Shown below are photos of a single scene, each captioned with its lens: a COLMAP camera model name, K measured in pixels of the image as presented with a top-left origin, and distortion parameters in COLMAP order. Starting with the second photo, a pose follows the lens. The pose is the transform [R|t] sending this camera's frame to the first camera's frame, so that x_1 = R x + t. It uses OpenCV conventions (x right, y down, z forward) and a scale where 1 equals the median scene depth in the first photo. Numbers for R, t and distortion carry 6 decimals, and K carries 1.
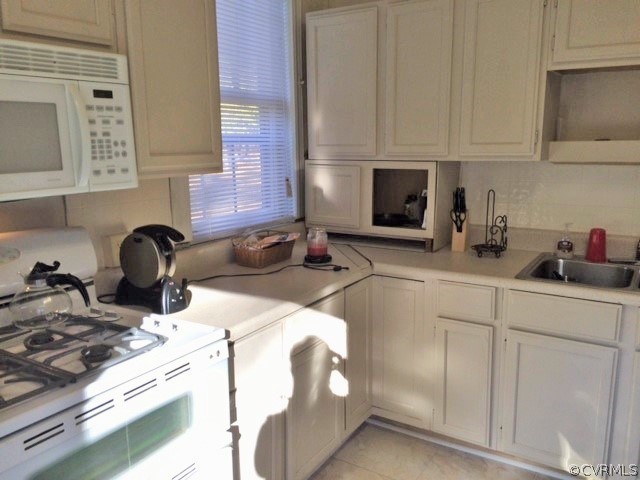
lens RADIAL K [[555.3, 0, 319.5], [0, 555.3, 241.0], [0, 0, 1]] dist [0.080822, -0.109137]
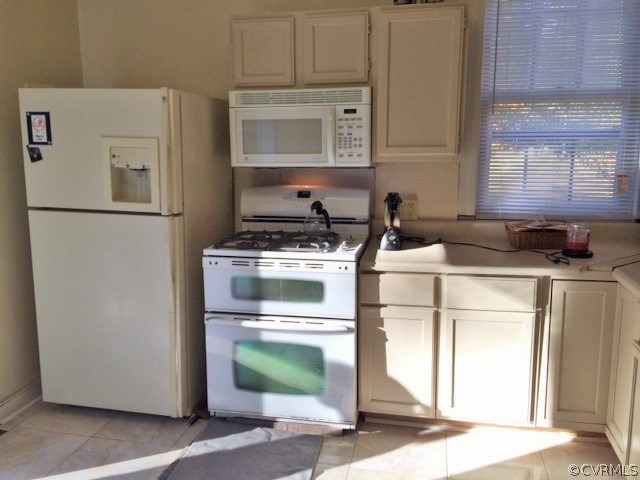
lens RADIAL K [[555.3, 0, 319.8], [0, 555.3, 238.0], [0, 0, 1]] dist [0.080822, -0.109137]
pose [[0.348299, 0.166838, -0.922417, 1.240972], [-0.167239, 0.979306, 0.113979, -0.054880], [0.922344, 0.114565, 0.368993, 0.308861]]
